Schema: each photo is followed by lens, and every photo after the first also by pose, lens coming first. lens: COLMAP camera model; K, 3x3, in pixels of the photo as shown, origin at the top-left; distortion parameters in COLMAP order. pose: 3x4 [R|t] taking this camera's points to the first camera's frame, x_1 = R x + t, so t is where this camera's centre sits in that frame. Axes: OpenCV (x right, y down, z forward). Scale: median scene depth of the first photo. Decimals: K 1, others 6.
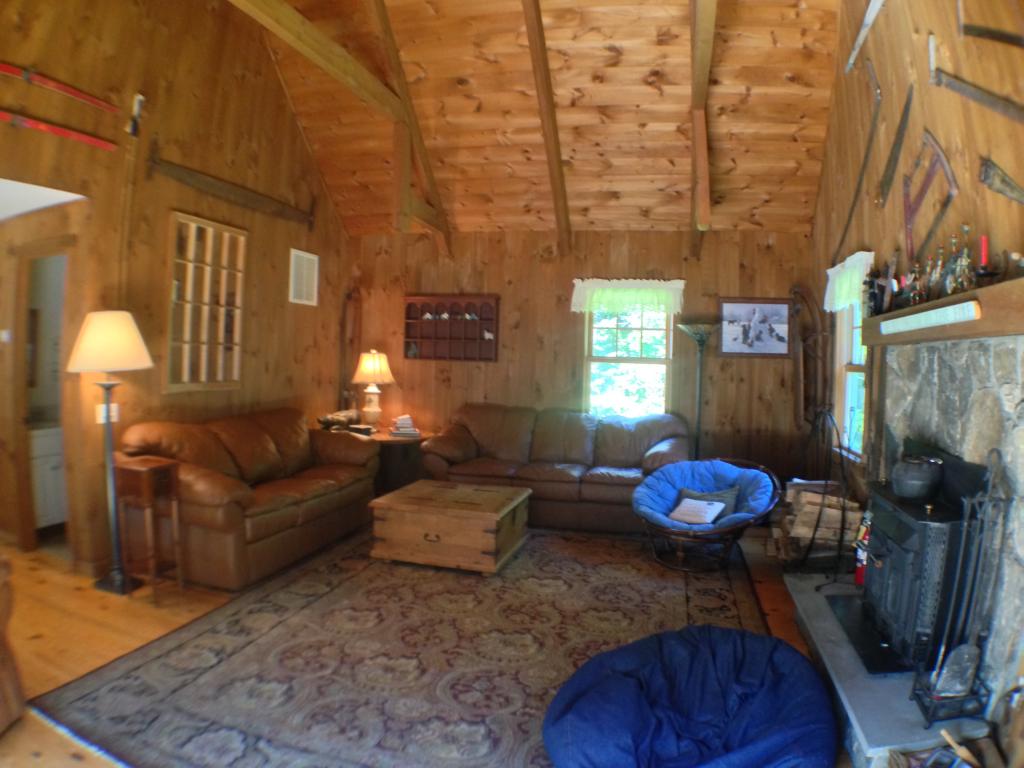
lens RADIAL K [[717.4, 0, 515.1], [0, 717.4, 383.4], [0, 0, 1]] dist [-0.257263, 0.029670]
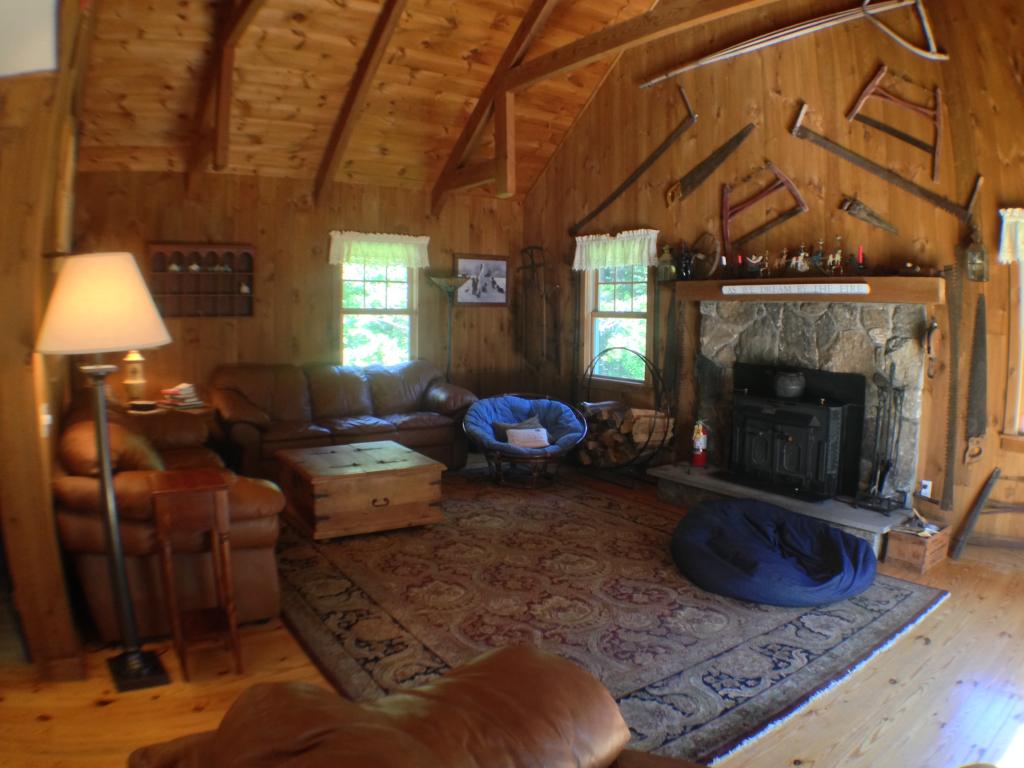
lens RADIAL K [[717.4, 0, 515.1], [0, 717.4, 383.4], [0, 0, 1]] dist [-0.257263, 0.029670]
pose [[0.650300, -0.092189, 0.754063, -0.527638], [0.031474, 0.995027, 0.094506, -0.020453], [-0.759025, -0.037724, 0.649967, 0.181468]]
